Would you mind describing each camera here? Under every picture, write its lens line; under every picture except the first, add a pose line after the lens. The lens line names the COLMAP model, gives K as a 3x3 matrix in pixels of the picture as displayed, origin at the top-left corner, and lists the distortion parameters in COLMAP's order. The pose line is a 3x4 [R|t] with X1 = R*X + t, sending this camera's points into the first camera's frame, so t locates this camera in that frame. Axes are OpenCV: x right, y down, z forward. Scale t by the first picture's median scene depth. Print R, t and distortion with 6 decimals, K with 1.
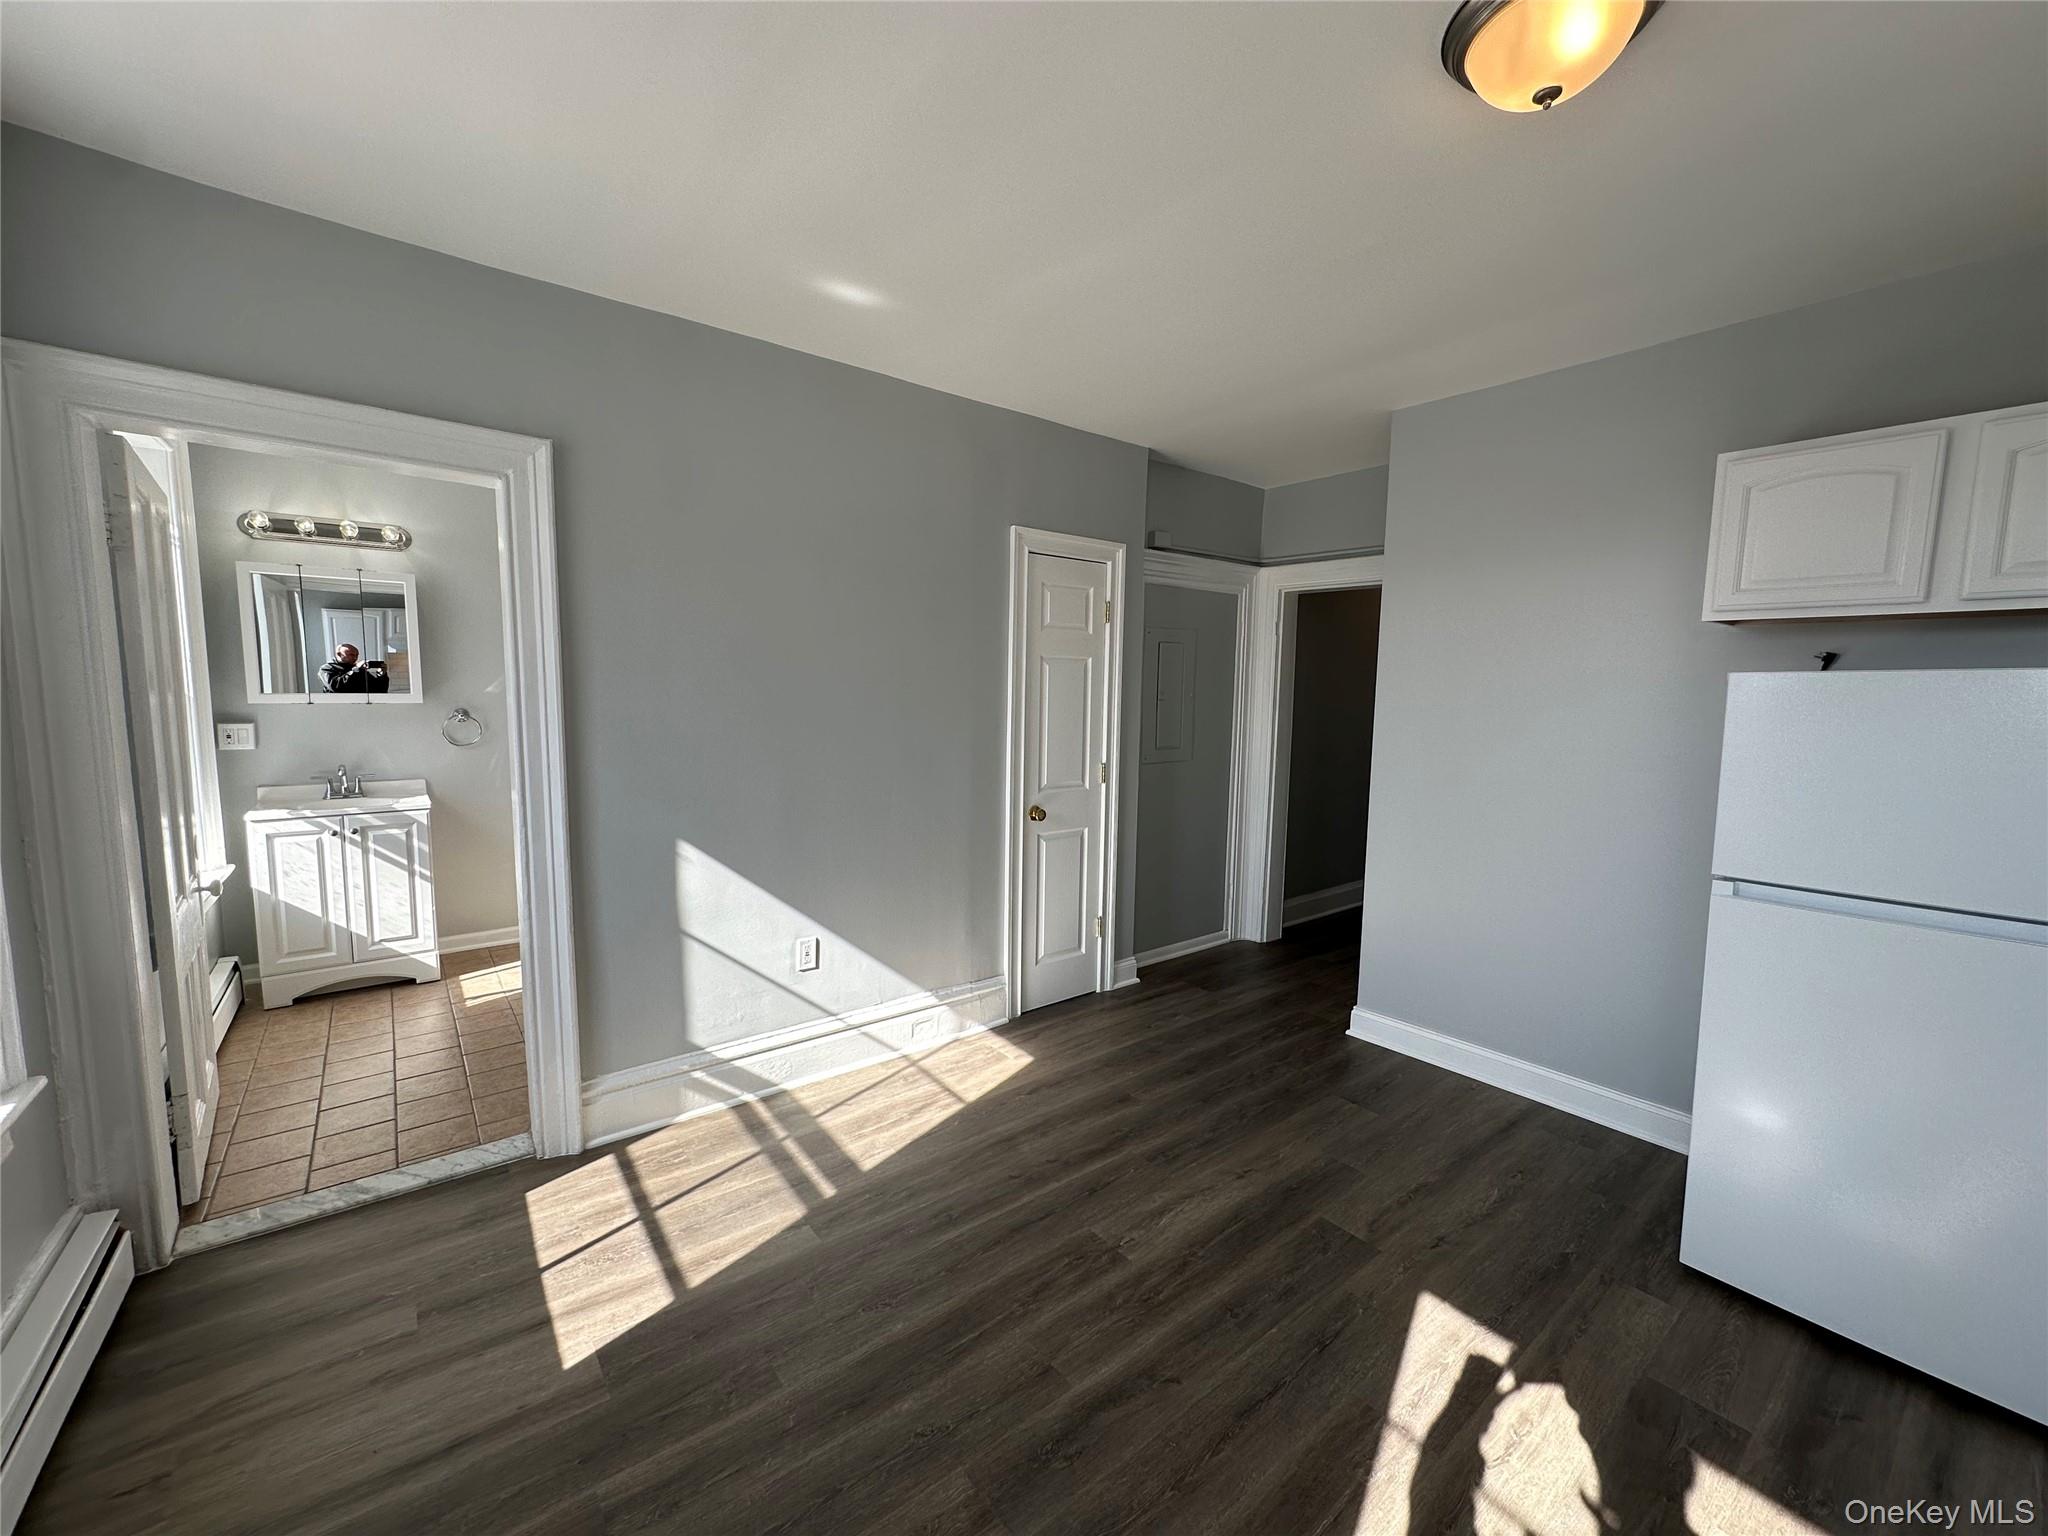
lens RADIAL K [[814.9, 0, 1025.9], [0, 814.9, 770.5], [0, 0, 1]] dist [-0.002973, 0.000649]
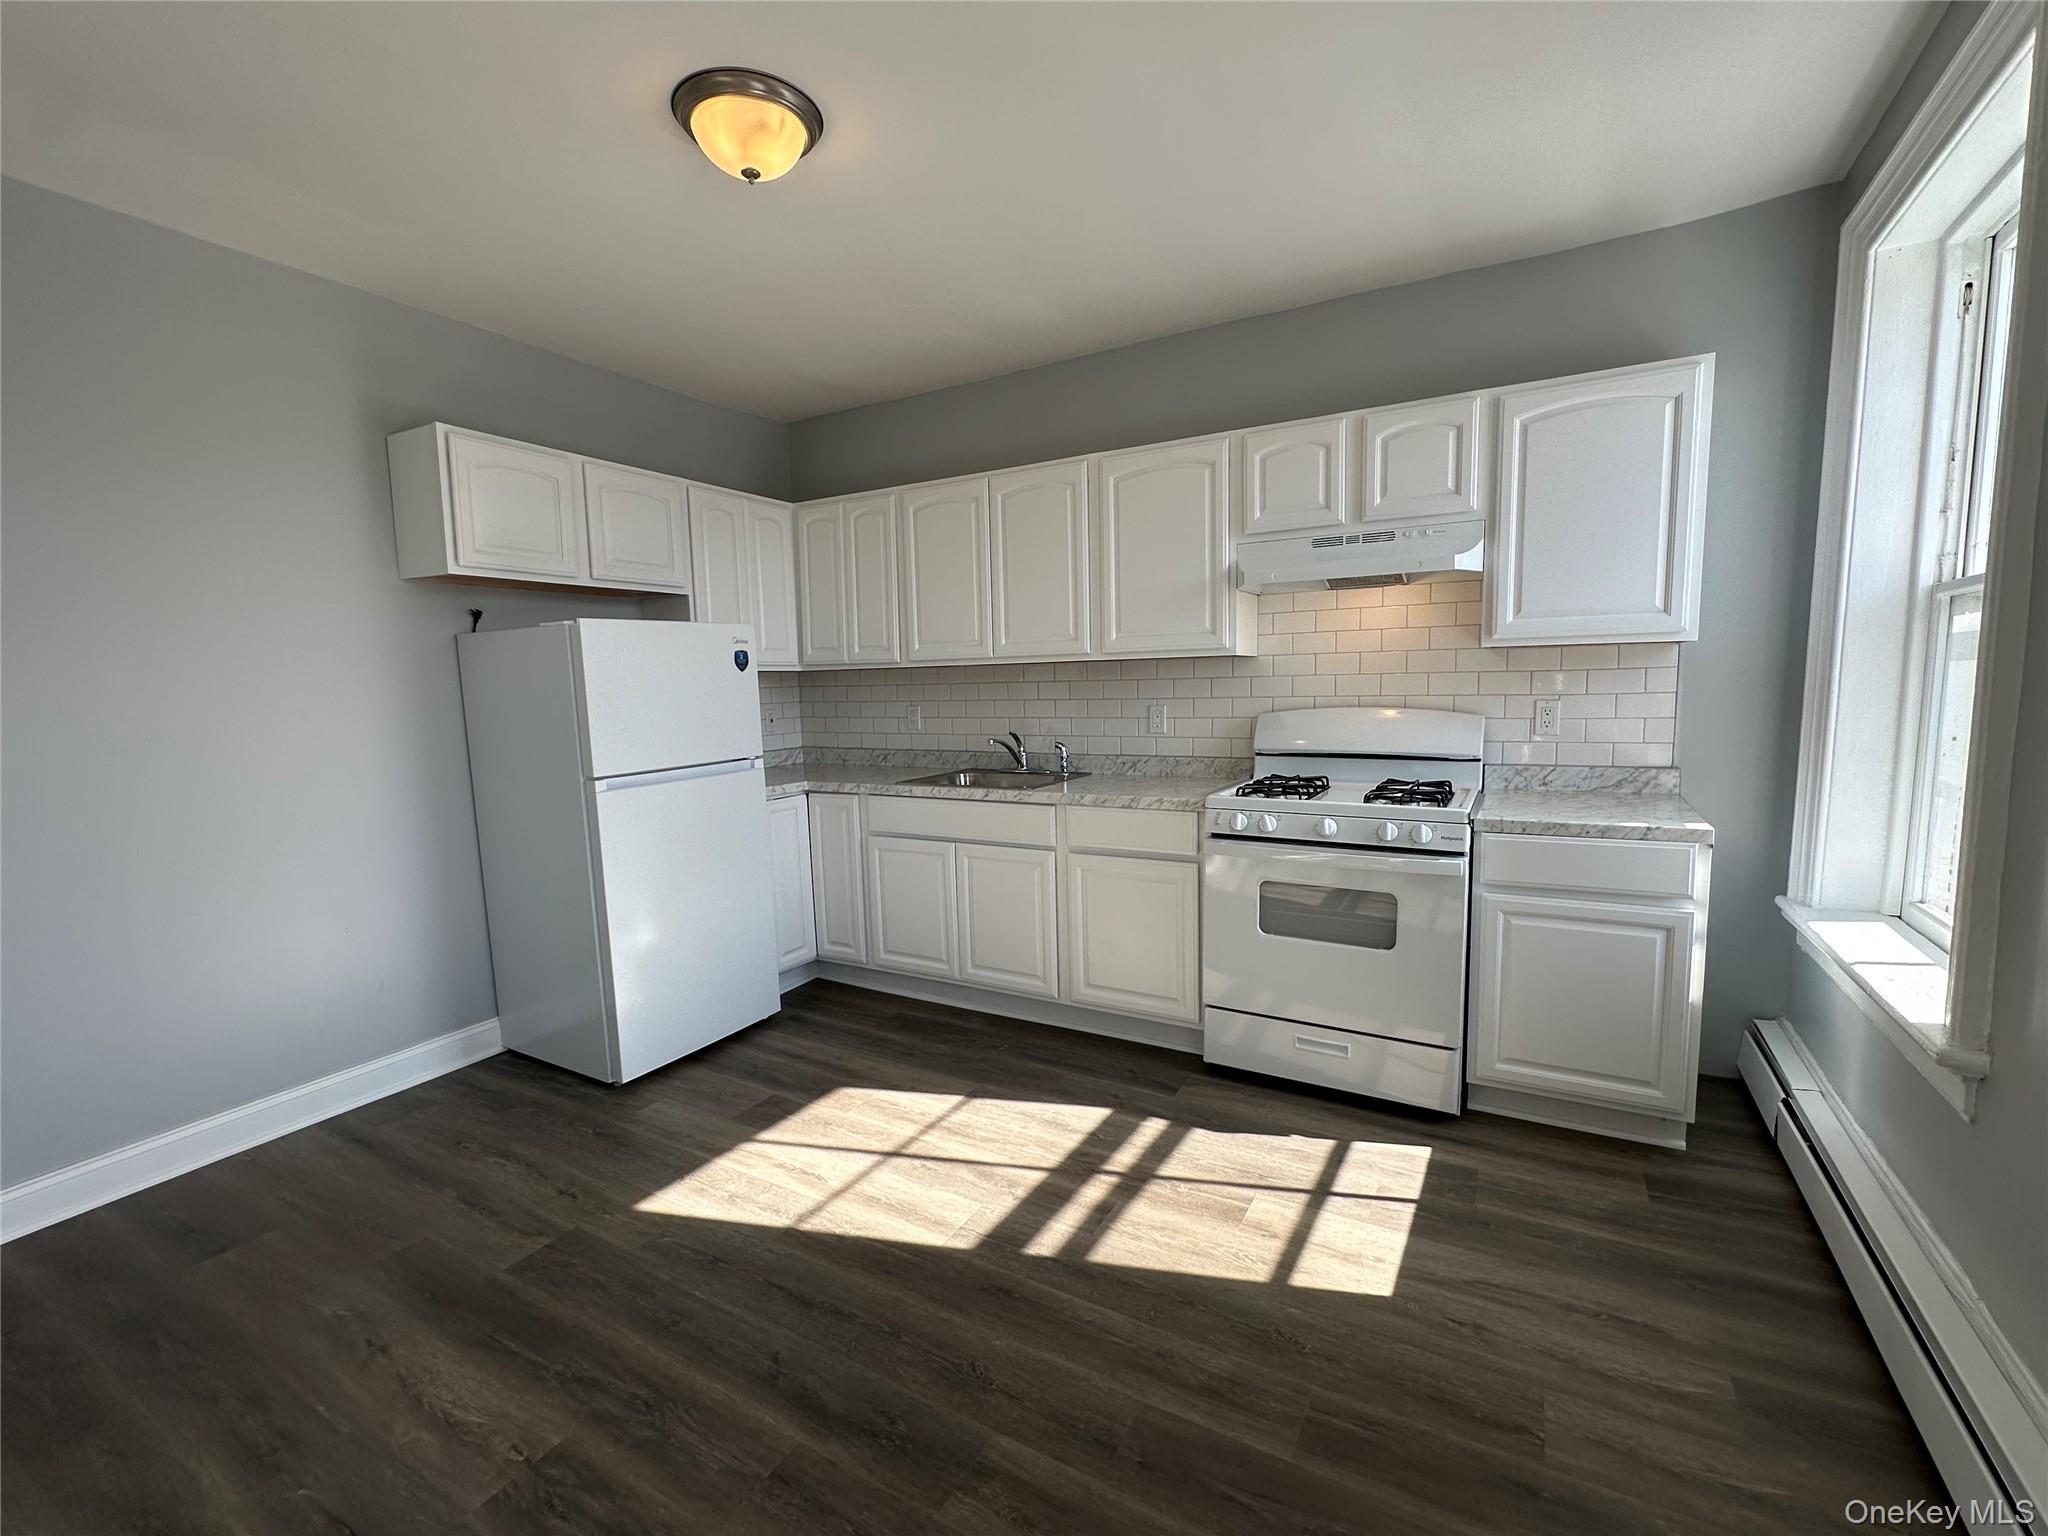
lens RADIAL K [[870.9, 0, 1024.5], [0, 870.9, 771.3], [0, 0, 1]] dist [-0.001421, -0.000130]
pose [[-0.371105, -0.103629, 0.922790, -0.626350], [0.115094, 0.980958, 0.156447, -0.016288], [-0.921431, 0.164266, -0.352111, 0.806409]]
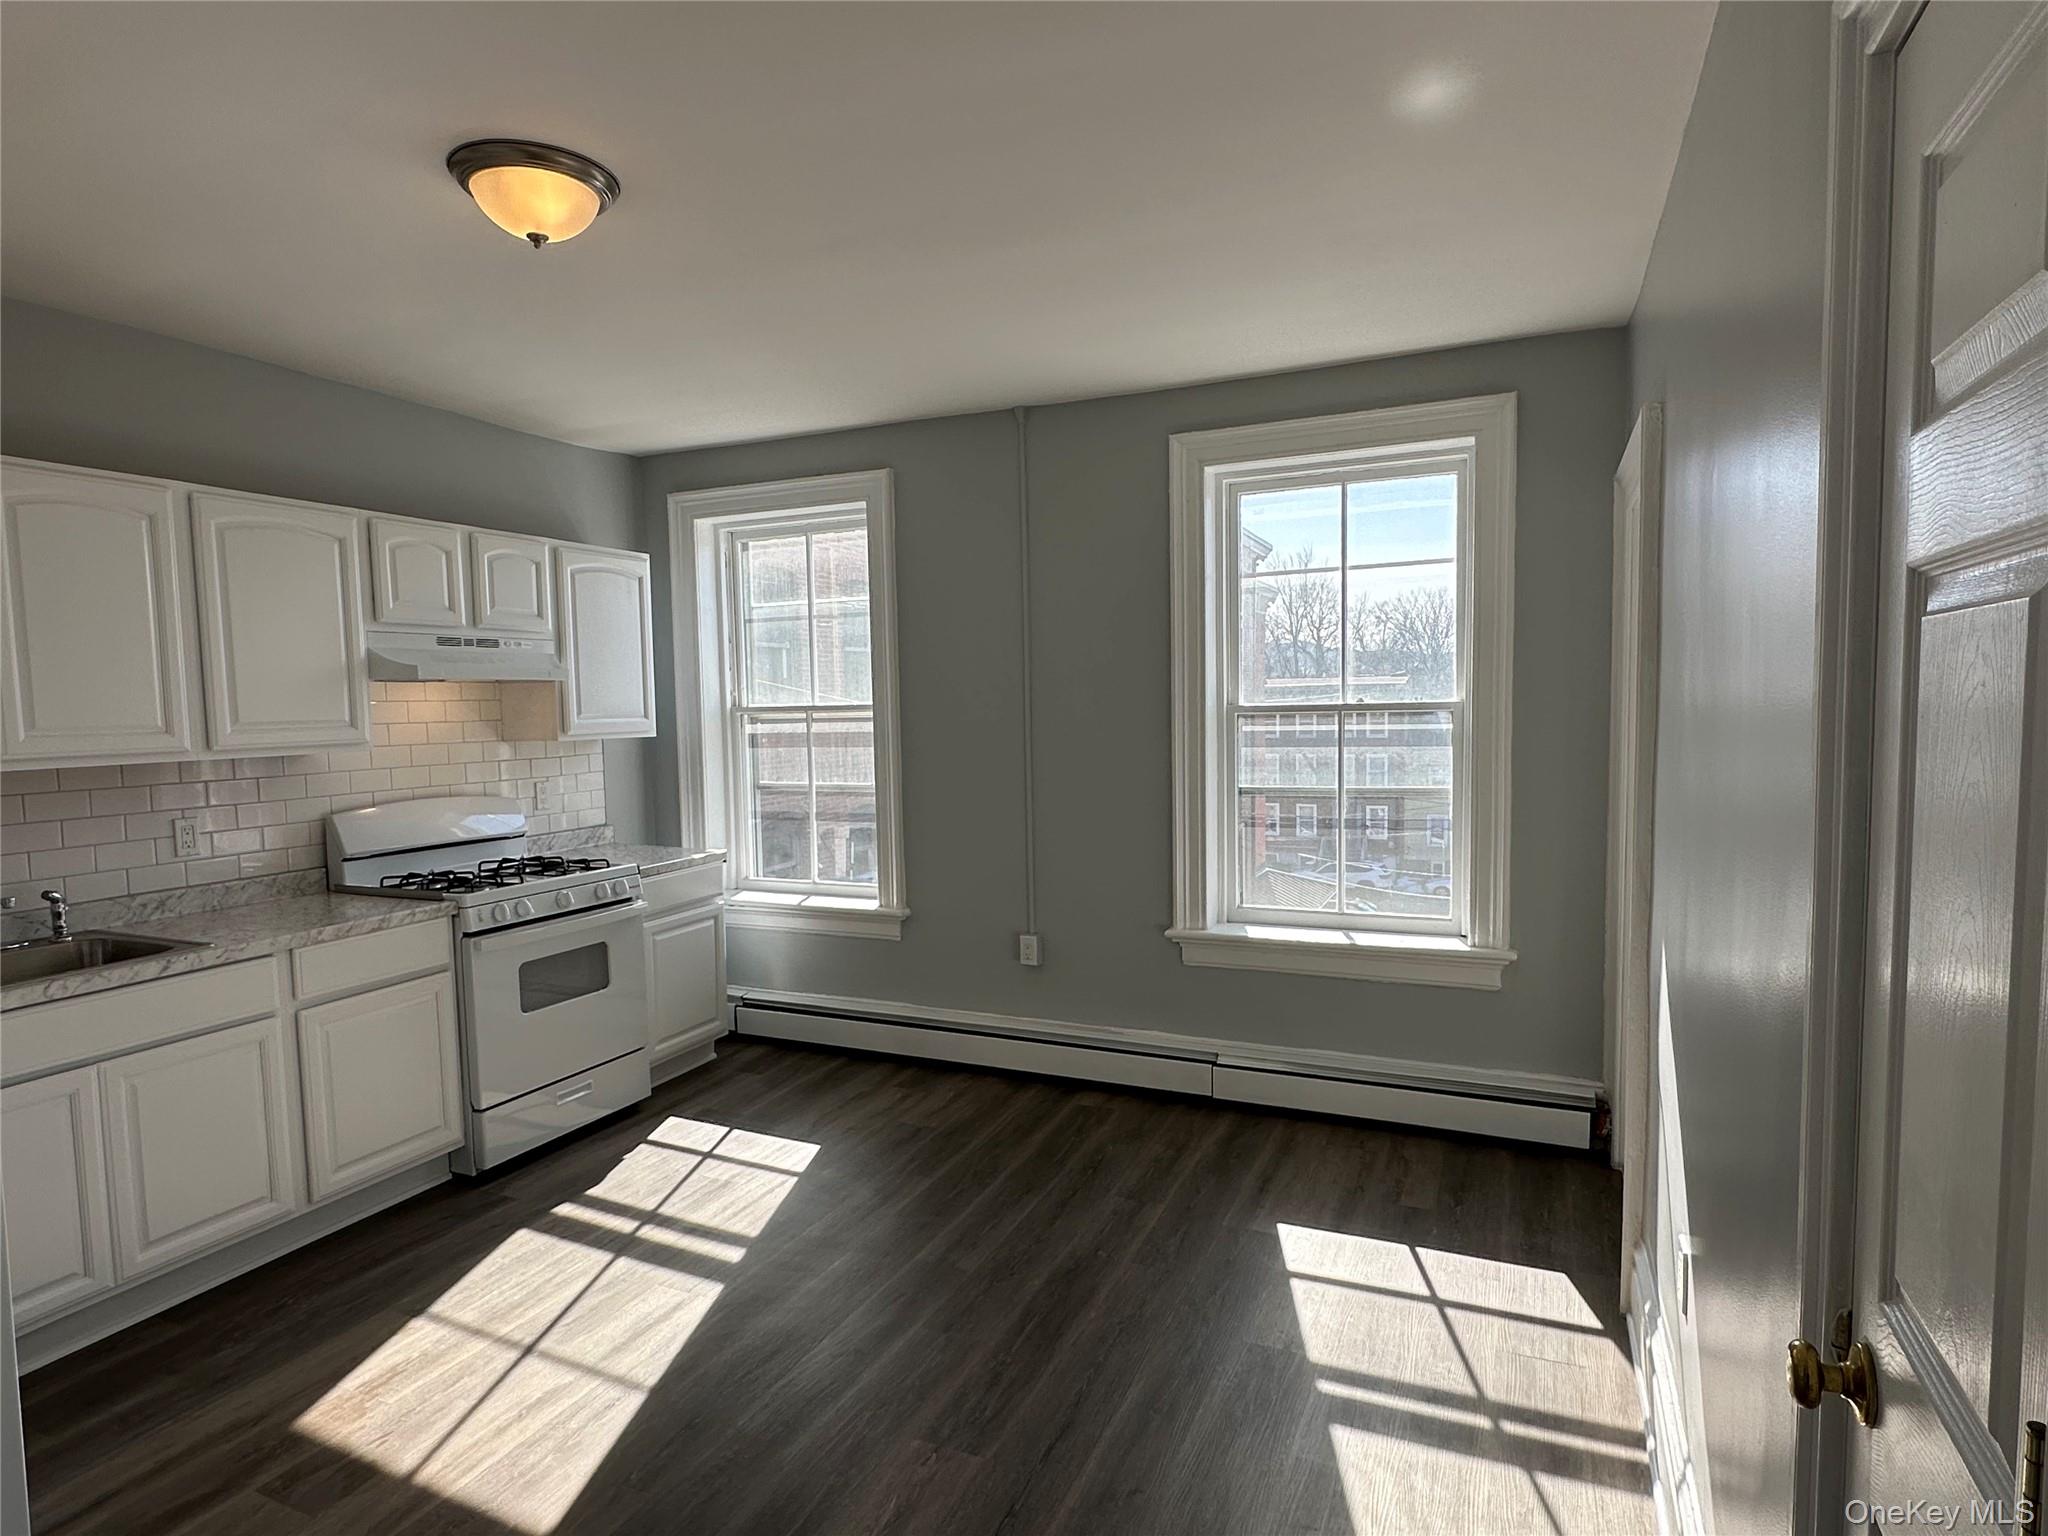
lens RADIAL K [[1141.2, 0, 1017.5], [0, 1141.2, 783.7], [0, 0, 1]] dist [0.002613, -0.000447]
pose [[-0.885416, 0.034139, -0.463544, 0.534437], [-0.045680, 0.986080, 0.159875, -0.210205], [0.462549, 0.162730, -0.871531, 1.907006]]
